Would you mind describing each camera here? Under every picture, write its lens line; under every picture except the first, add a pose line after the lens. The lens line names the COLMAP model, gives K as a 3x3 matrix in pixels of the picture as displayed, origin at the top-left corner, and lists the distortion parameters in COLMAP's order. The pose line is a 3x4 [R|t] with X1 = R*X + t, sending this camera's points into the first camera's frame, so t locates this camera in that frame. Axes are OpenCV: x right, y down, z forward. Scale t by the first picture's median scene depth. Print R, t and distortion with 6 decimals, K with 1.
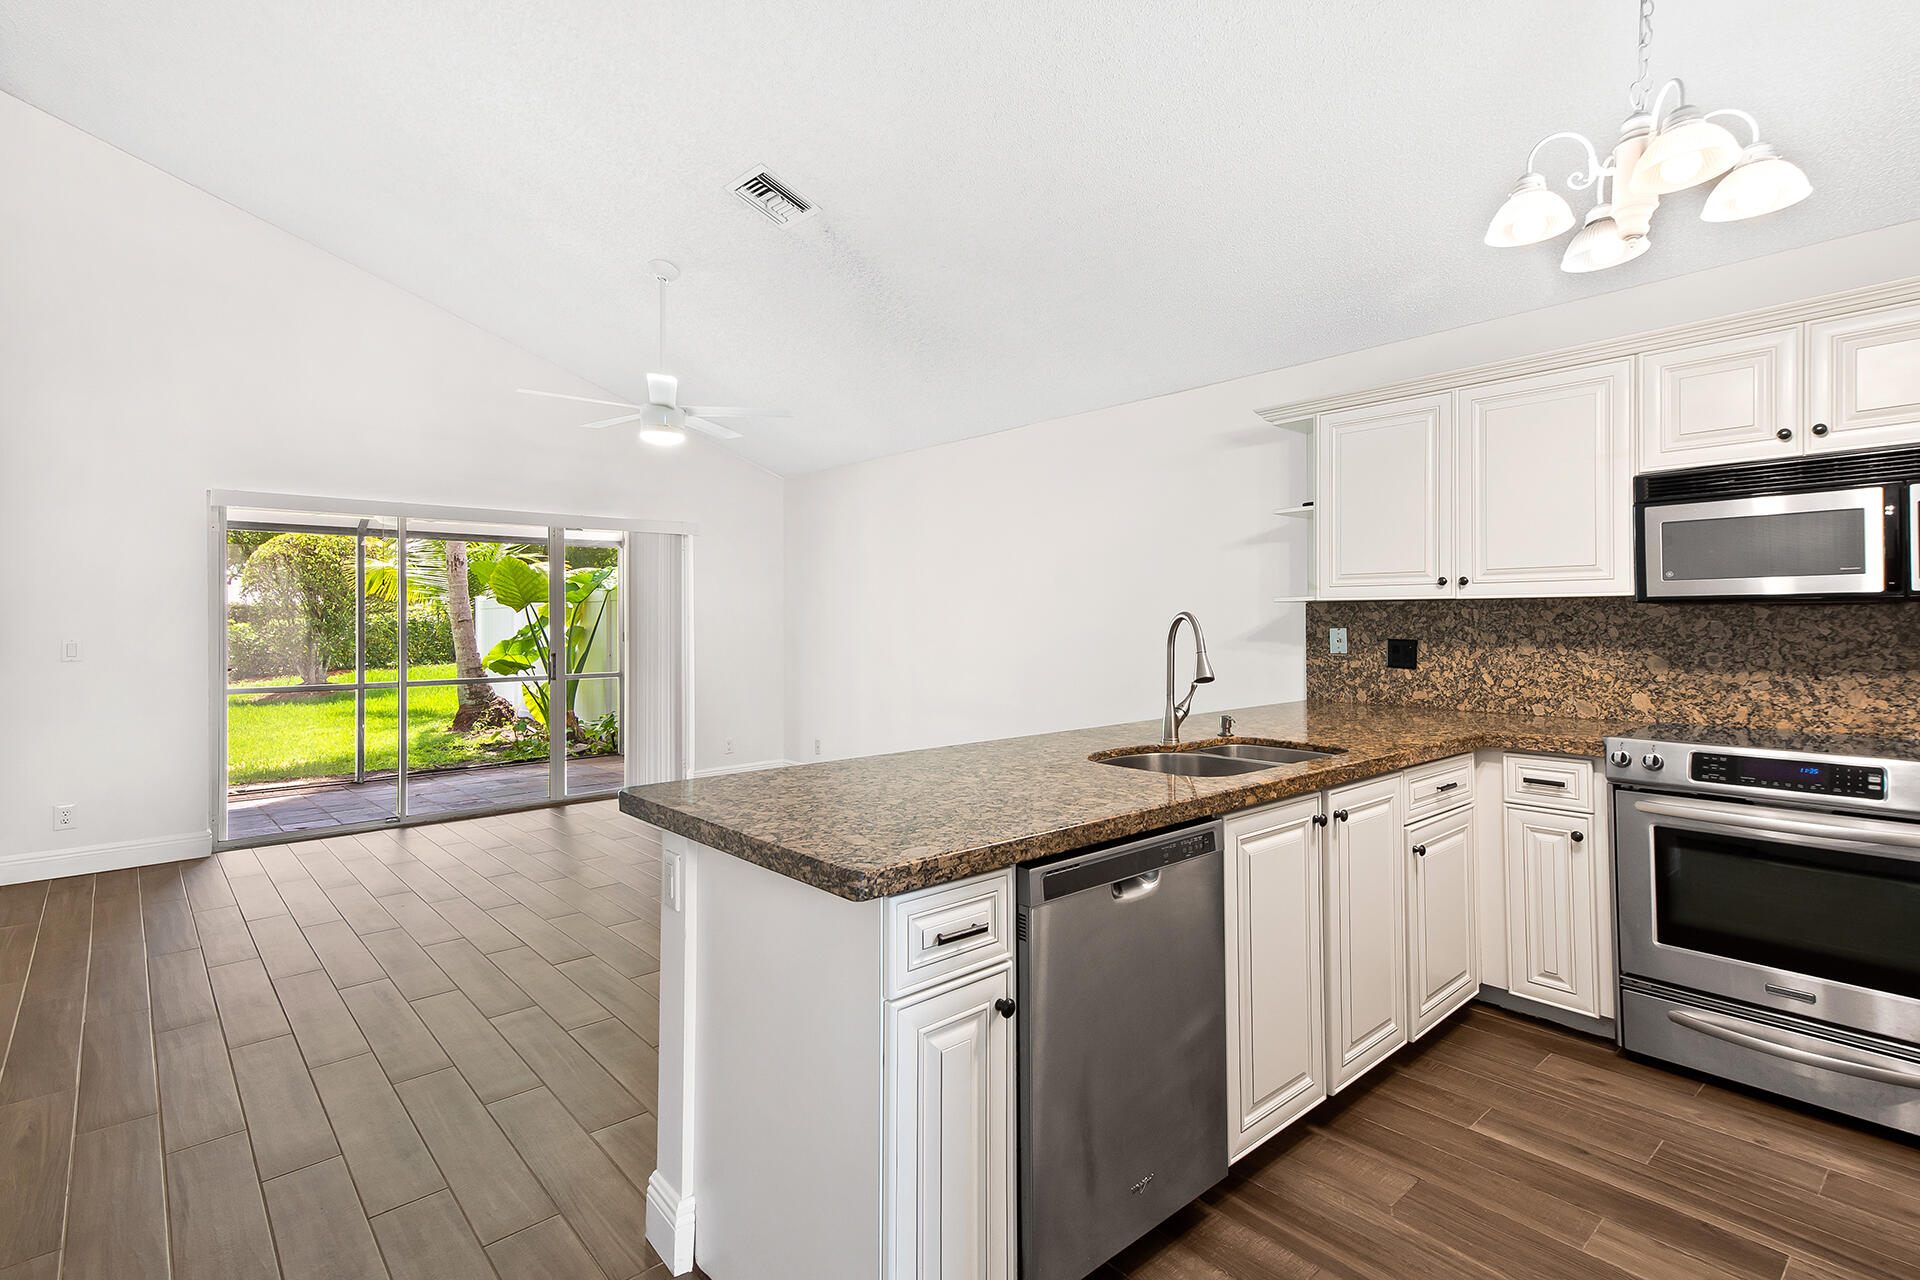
lens RADIAL K [[917.1, 0, 963.7], [0, 917.1, 637.6], [0, 0, 1]] dist [0.038205, 0.000575]
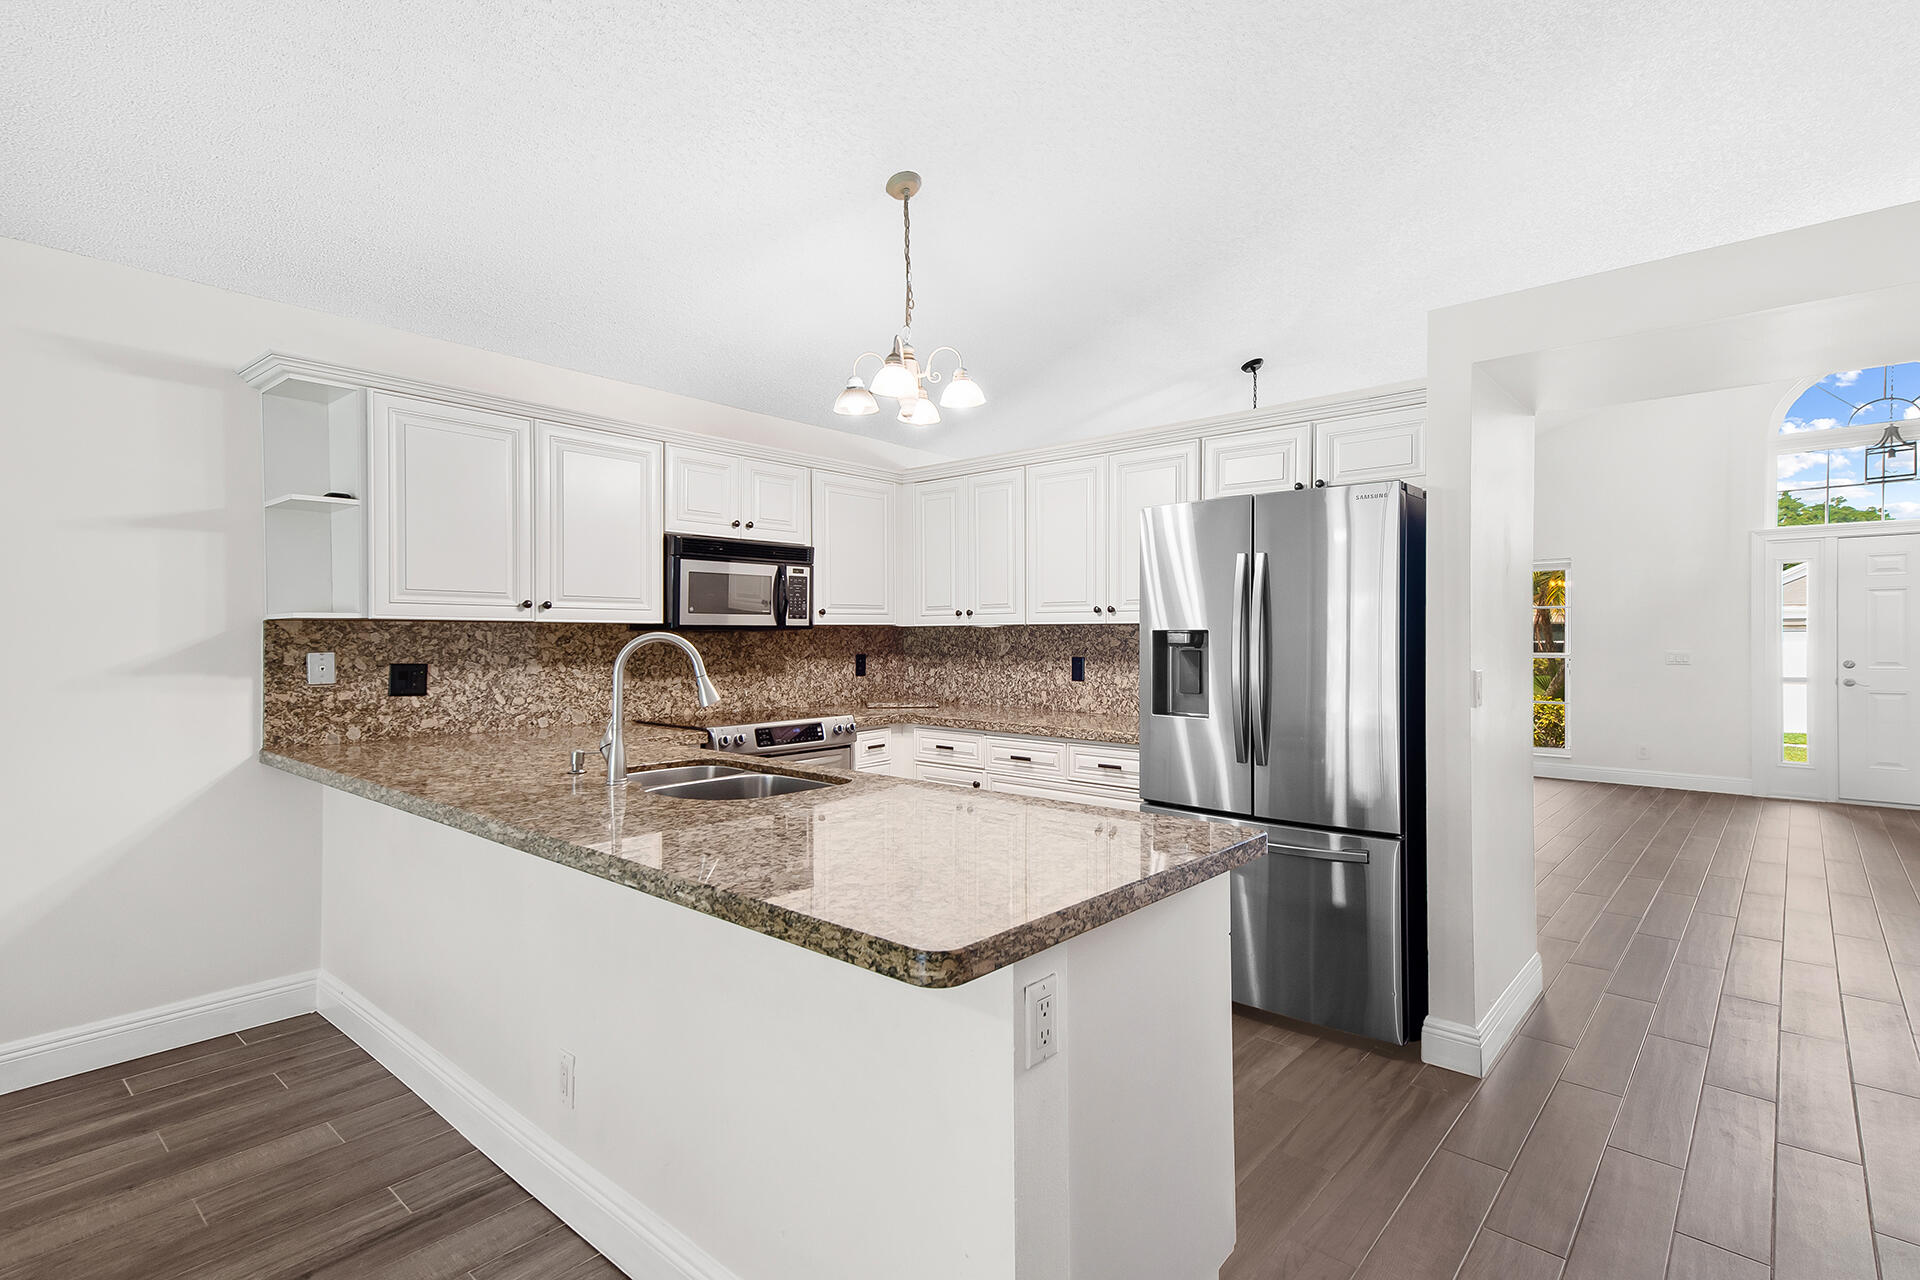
lens RADIAL K [[917.1, 0, 963.7], [0, 917.1, 637.6], [0, 0, 1]] dist [0.038205, 0.000575]
pose [[-0.131913, 0.006840, 0.991238, -0.556757], [0.023725, 0.999712, -0.003742, -0.008236], [-0.990977, 0.023024, -0.132037, 0.655291]]
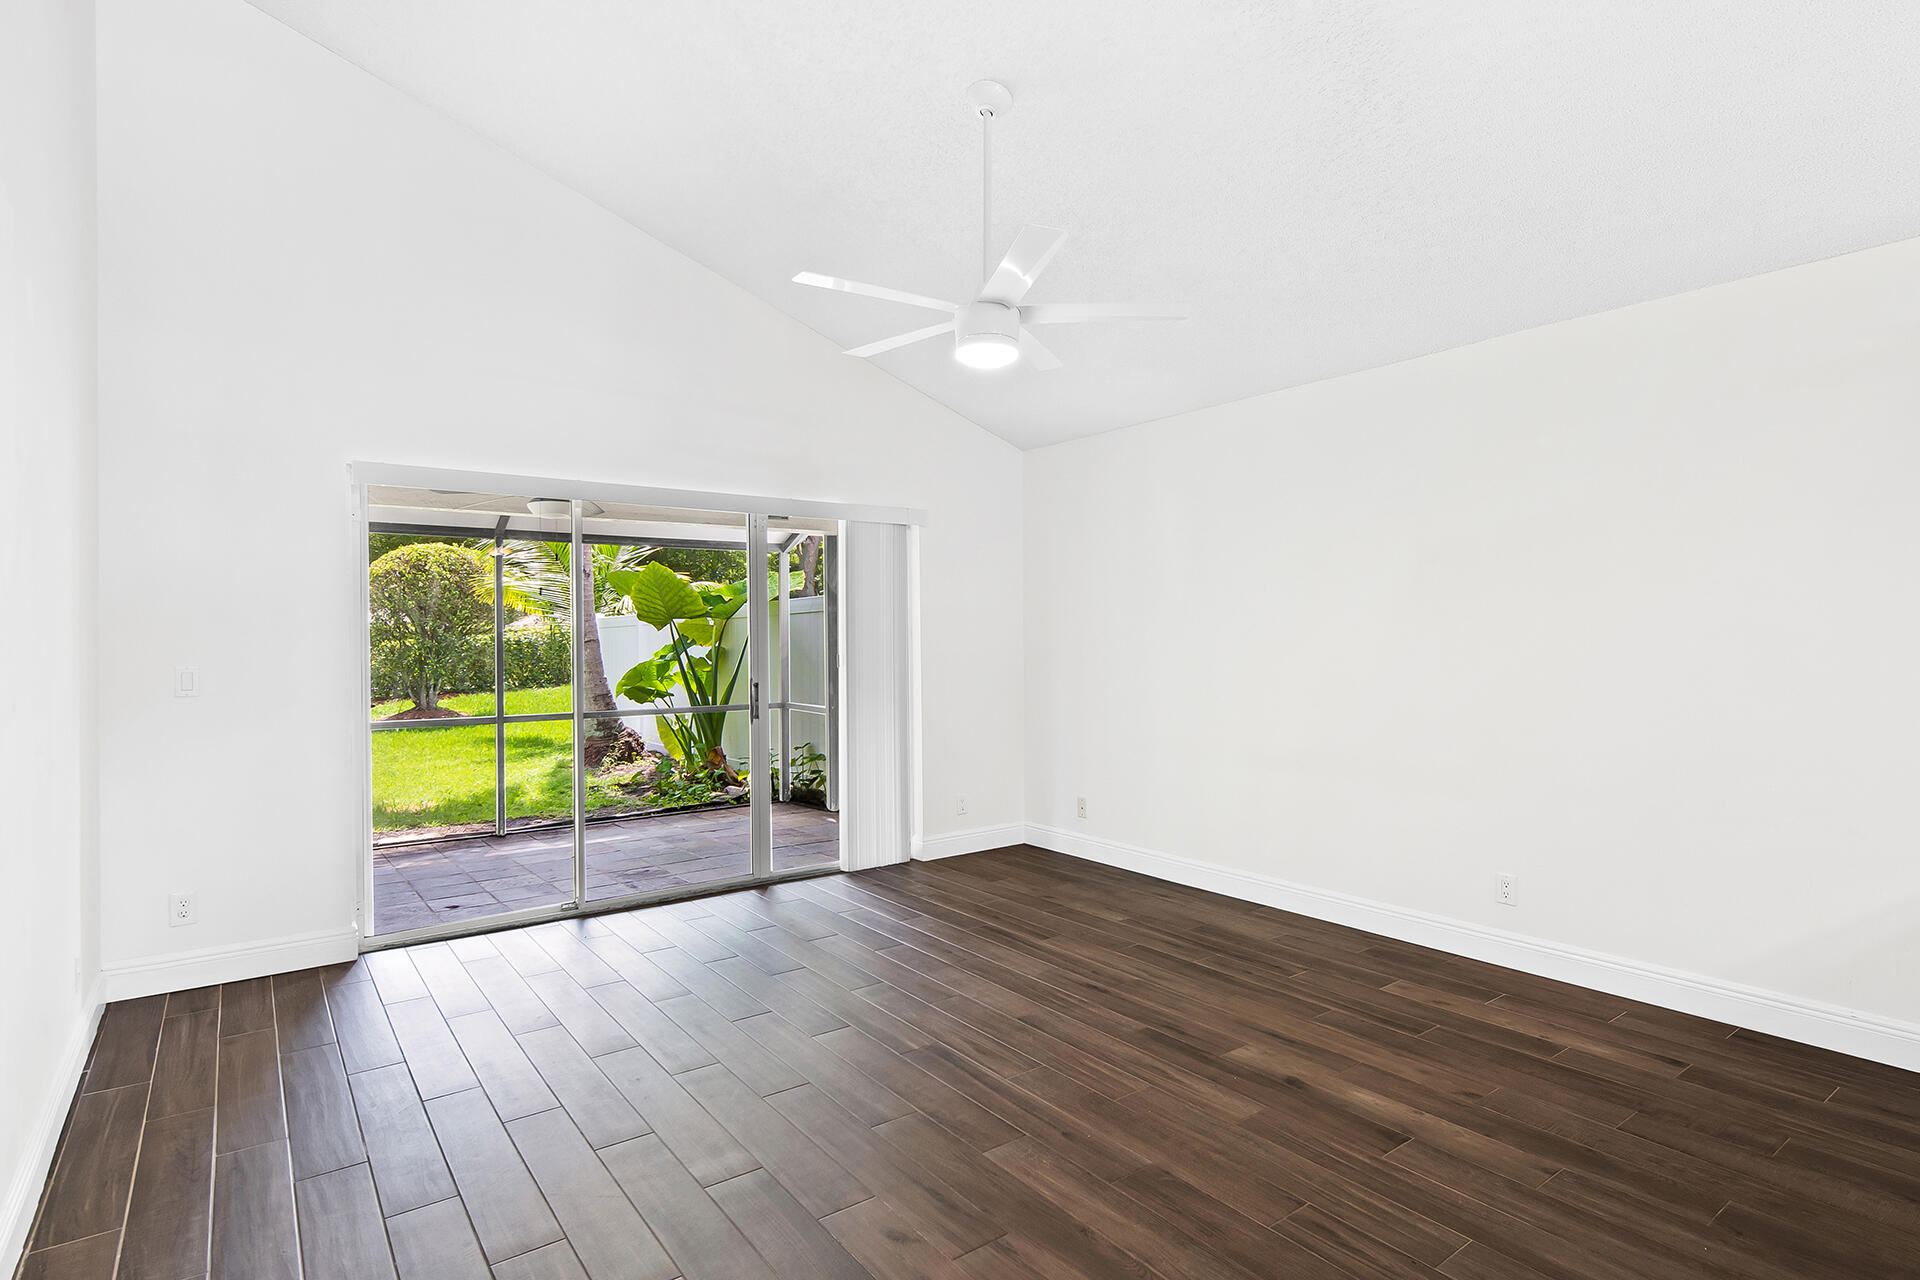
lens RADIAL K [[952.6, 0, 959.6], [0, 952.6, 661.6], [0, 0, 1]] dist [-0.016385, 0.000407]
pose [[0.996813, 0.000485, -0.079768, -0.119842], [-0.000248, 0.999995, 0.002992, -0.001051], [0.079769, -0.002963, 0.996809, 0.133813]]
